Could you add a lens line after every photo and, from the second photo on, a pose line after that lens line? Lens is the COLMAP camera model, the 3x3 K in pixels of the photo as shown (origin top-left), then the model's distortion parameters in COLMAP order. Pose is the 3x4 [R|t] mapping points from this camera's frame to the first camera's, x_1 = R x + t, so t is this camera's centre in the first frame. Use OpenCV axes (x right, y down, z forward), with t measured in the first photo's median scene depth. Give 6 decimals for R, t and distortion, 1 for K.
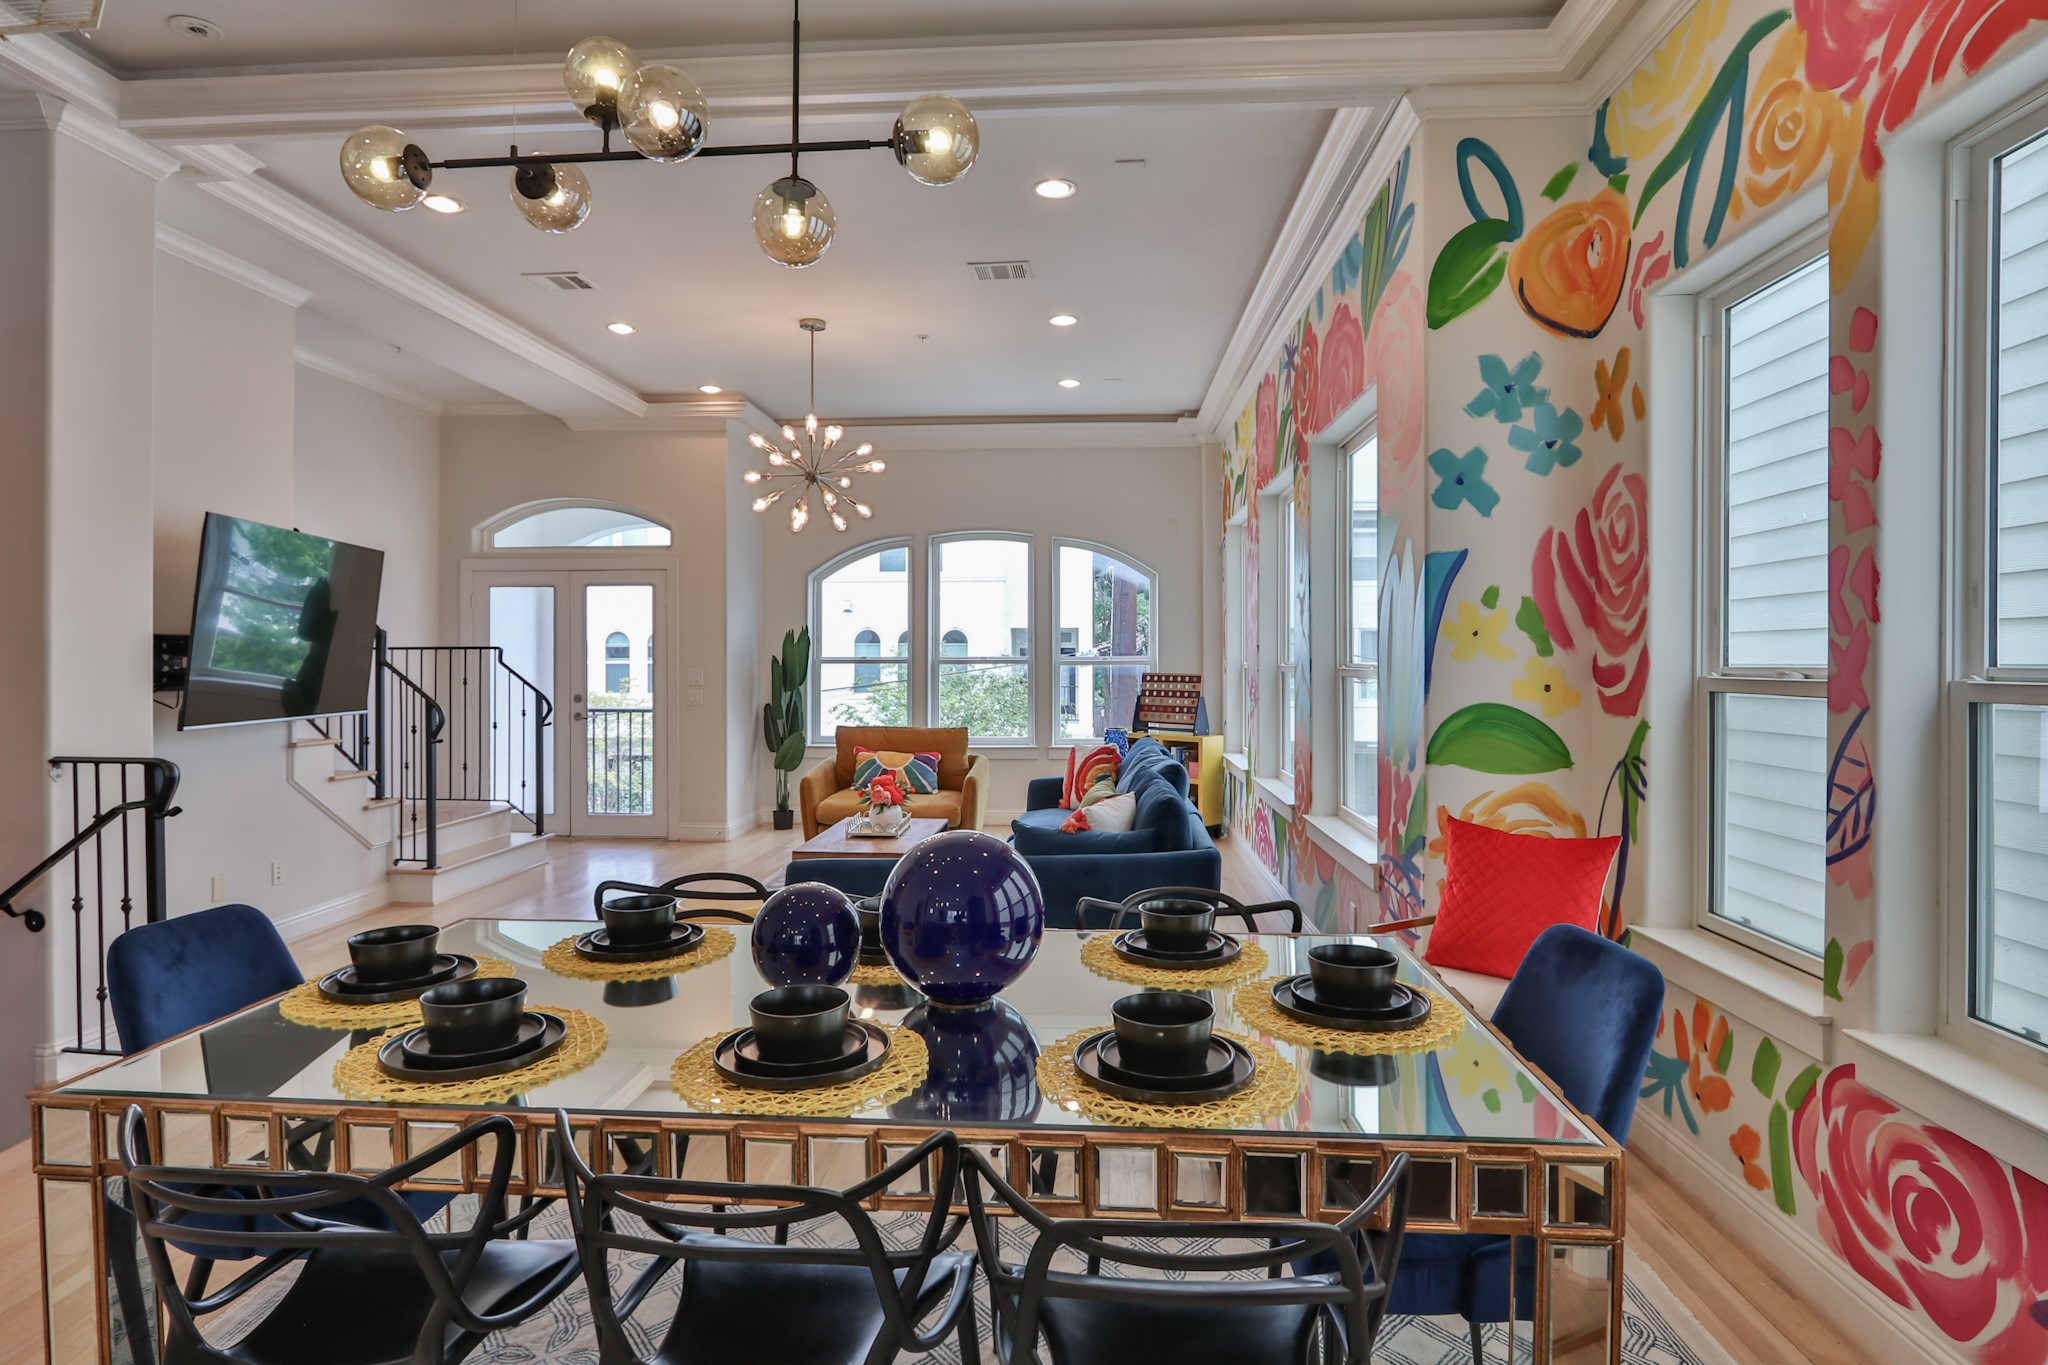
lens RADIAL K [[1071.7, 0, 1031.5], [0, 1071.7, 652.2], [0, 0, 1]] dist [-0.000082, -0.000947]
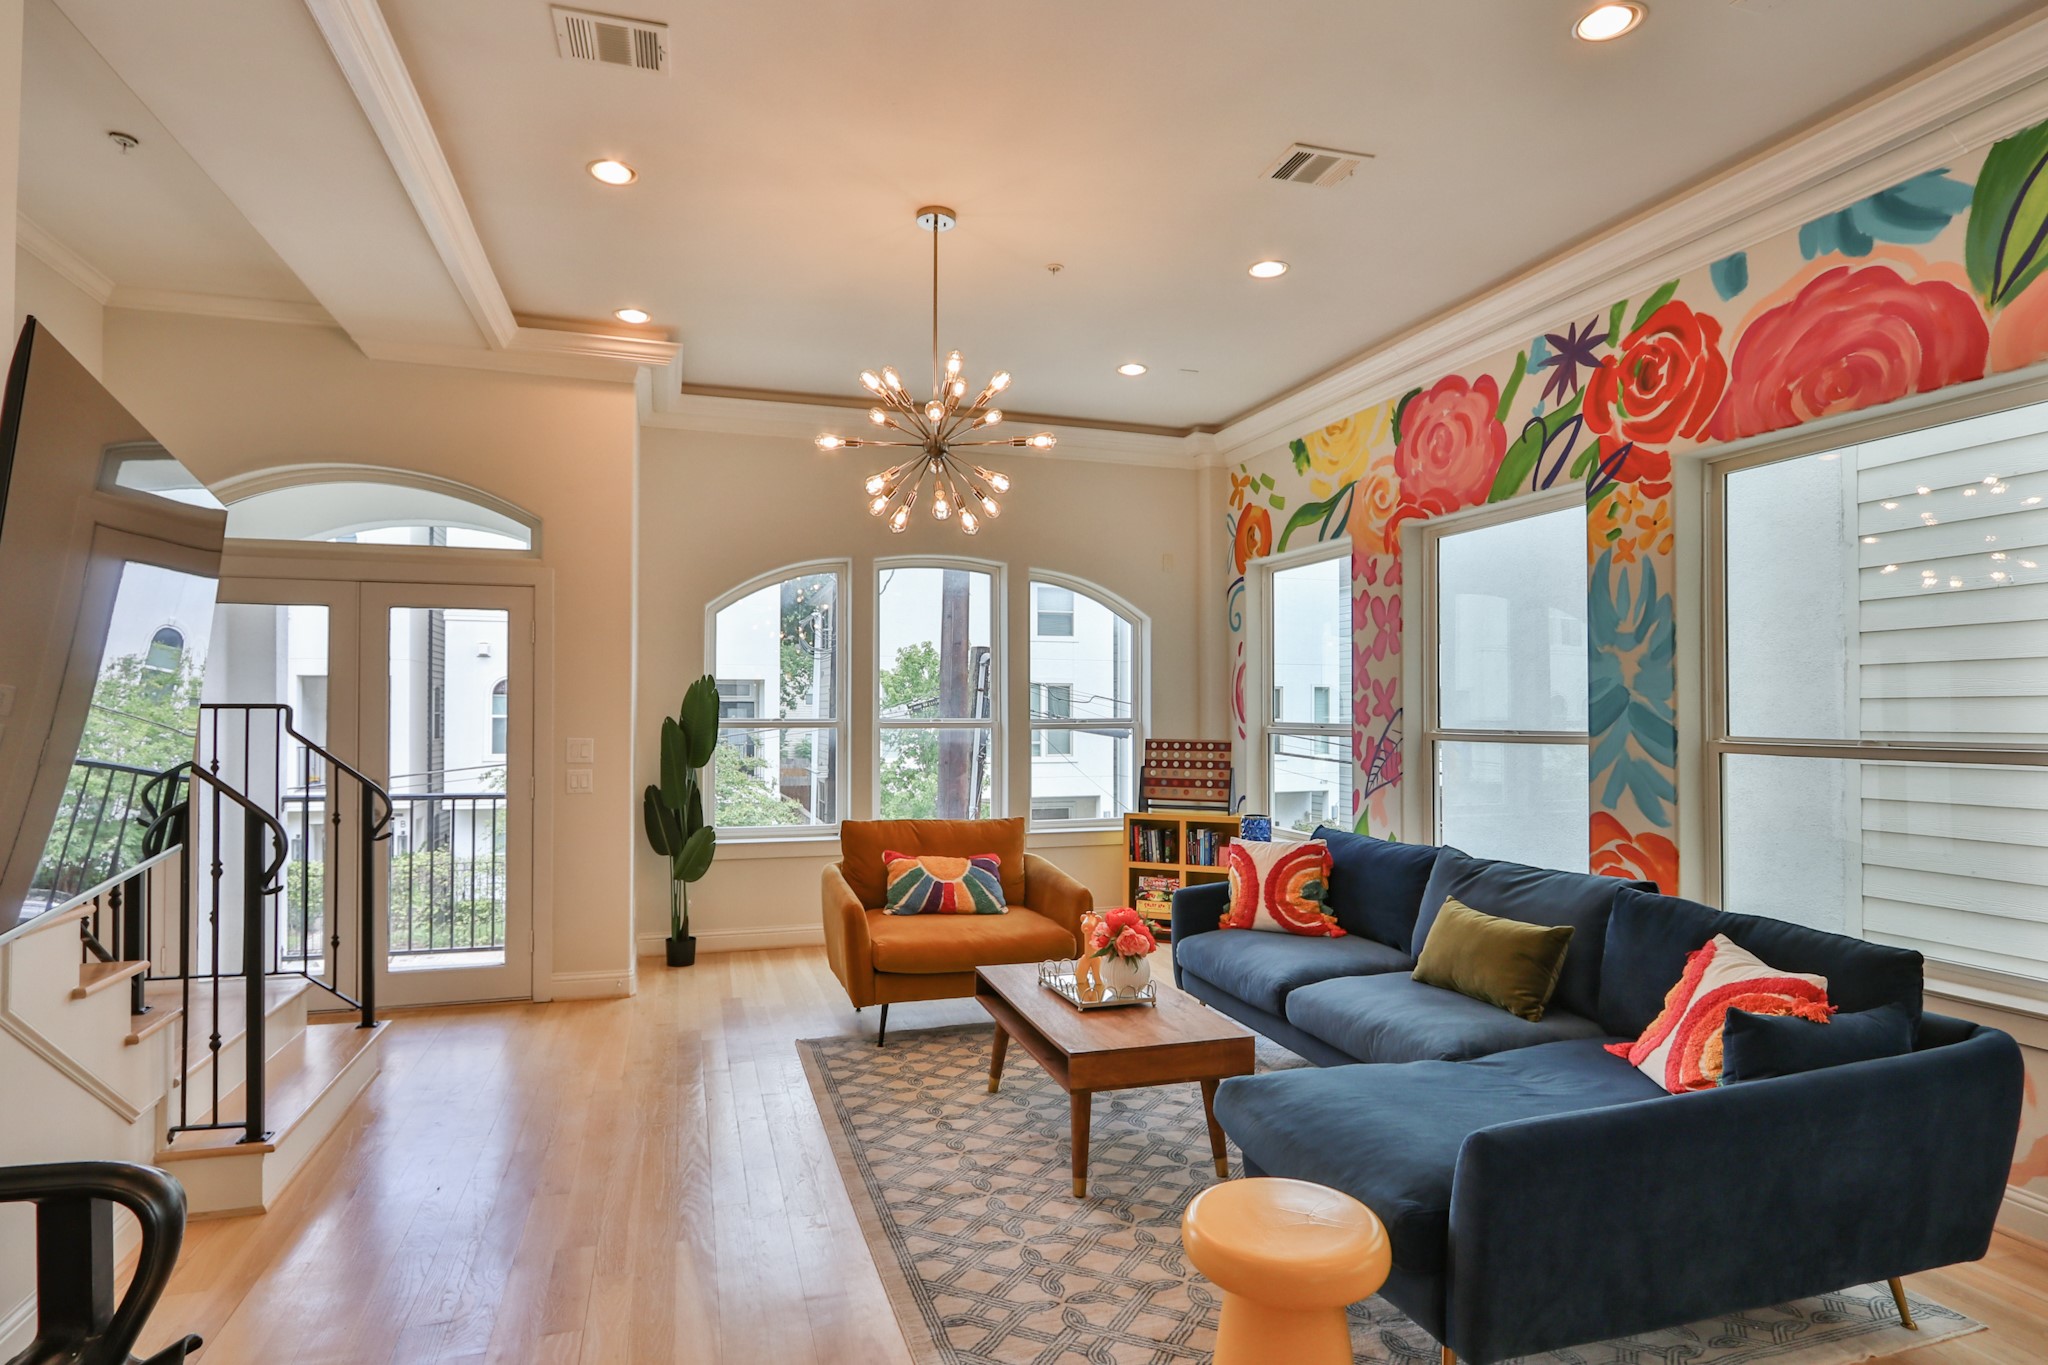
lens RADIAL K [[1071.7, 0, 1028.0], [0, 1071.7, 695.0], [0, 0, 1]] dist [-0.000082, -0.000947]
pose [[0.933826, 0.009180, 0.357609, -0.704285], [-0.005607, 0.999923, -0.011025, -0.012421], [-0.357682, 0.008291, 0.933806, 0.681445]]
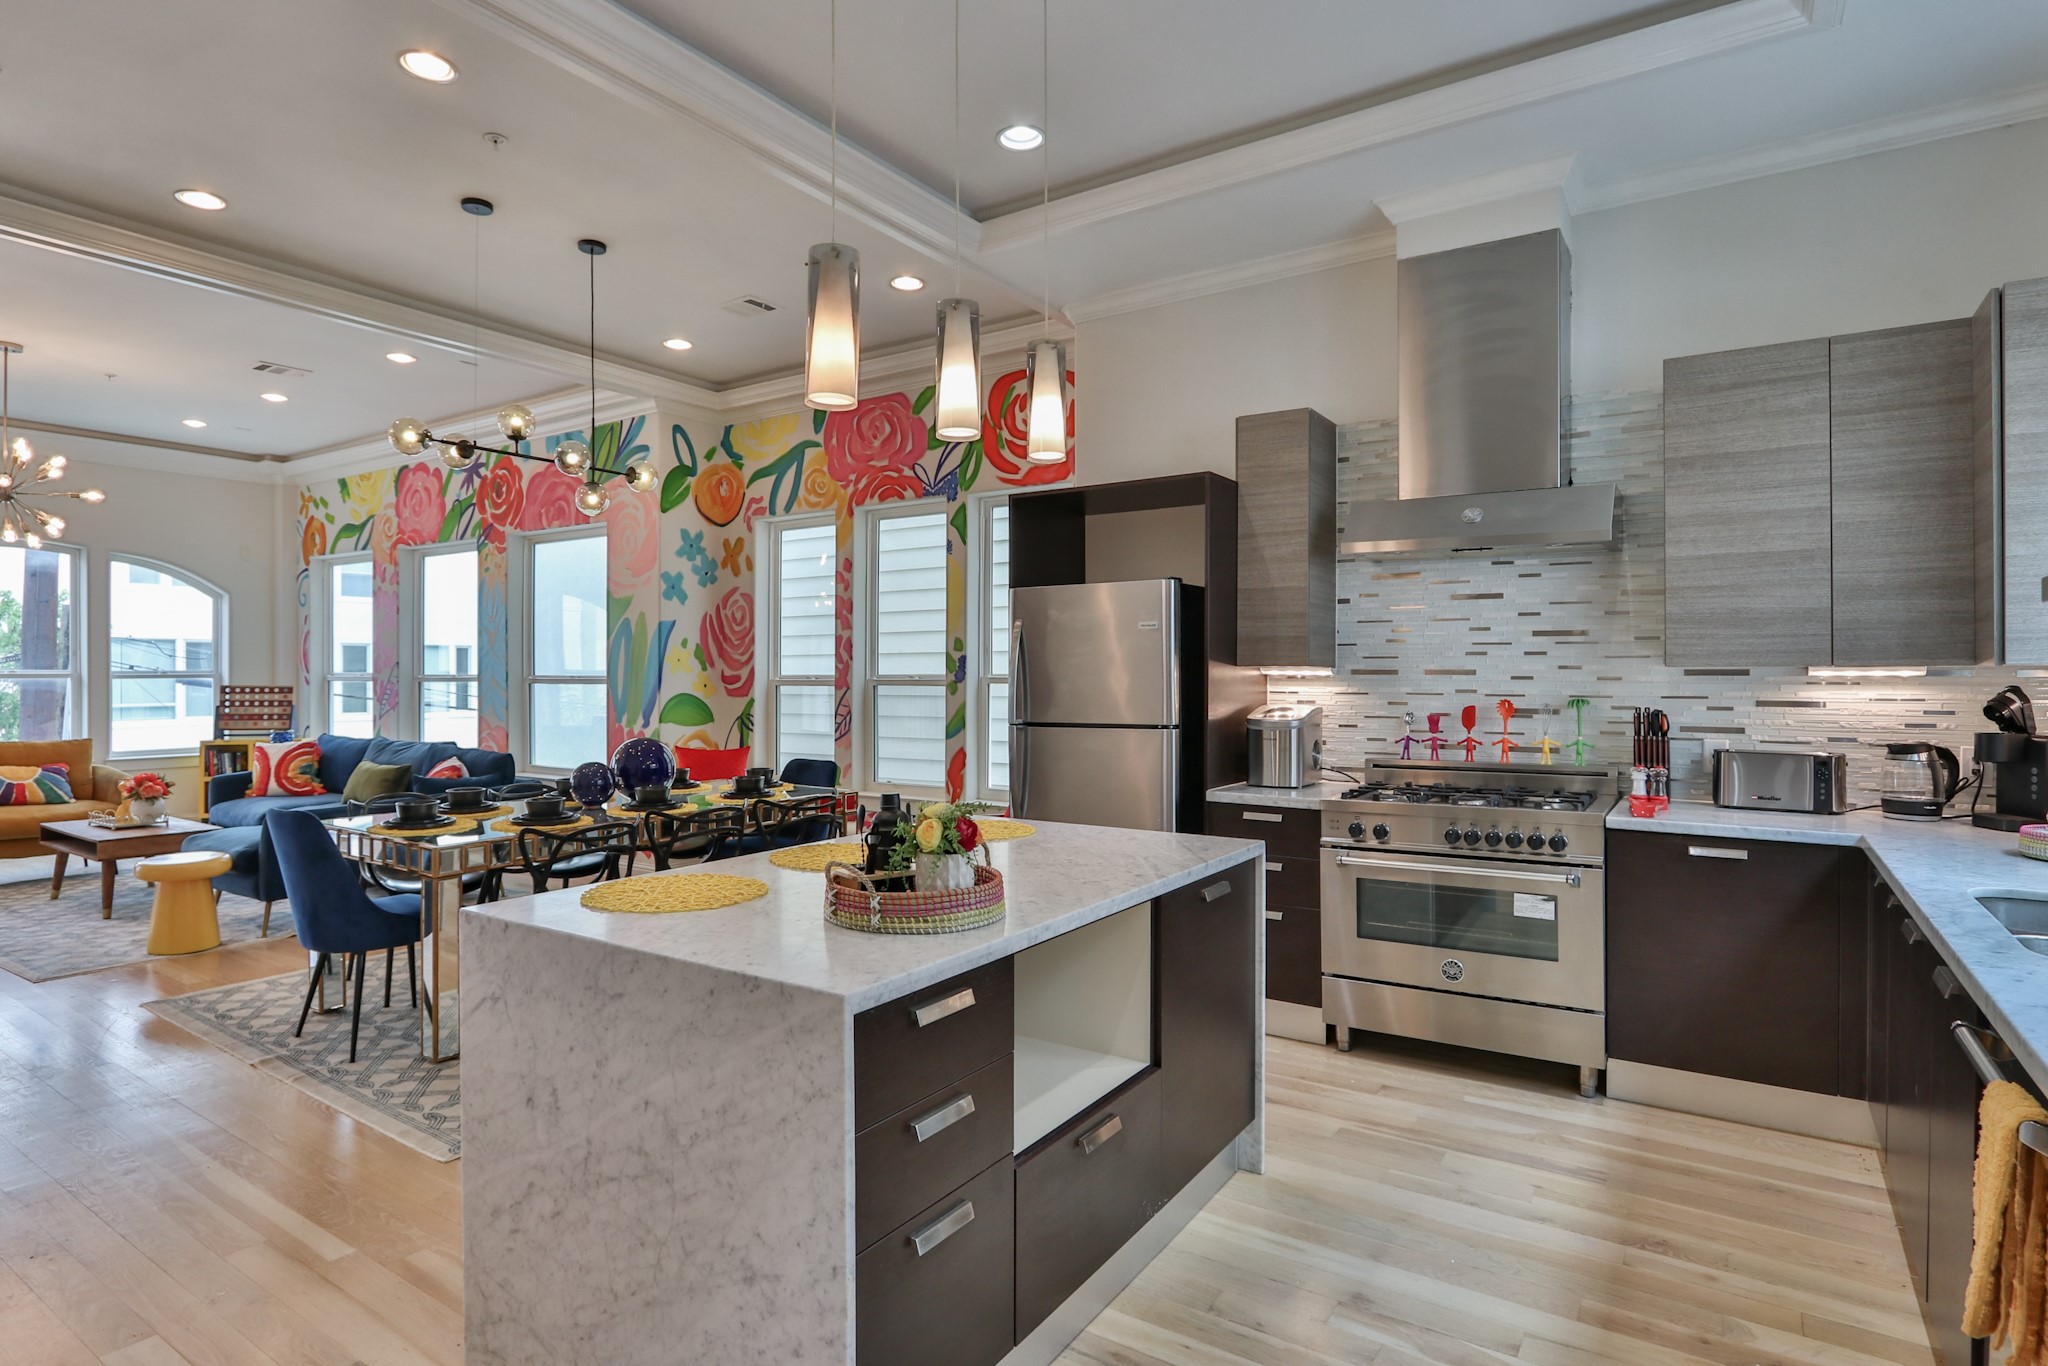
lens RADIAL K [[1071.7, 0, 981.7], [0, 1071.7, 667.0], [0, 0, 1]] dist [-0.000082, -0.000947]
pose [[0.532712, 0.004841, 0.846283, -1.054536], [-0.004780, 0.999985, -0.002710, -0.000917], [-0.846283, -0.002602, 0.532727, -0.629721]]
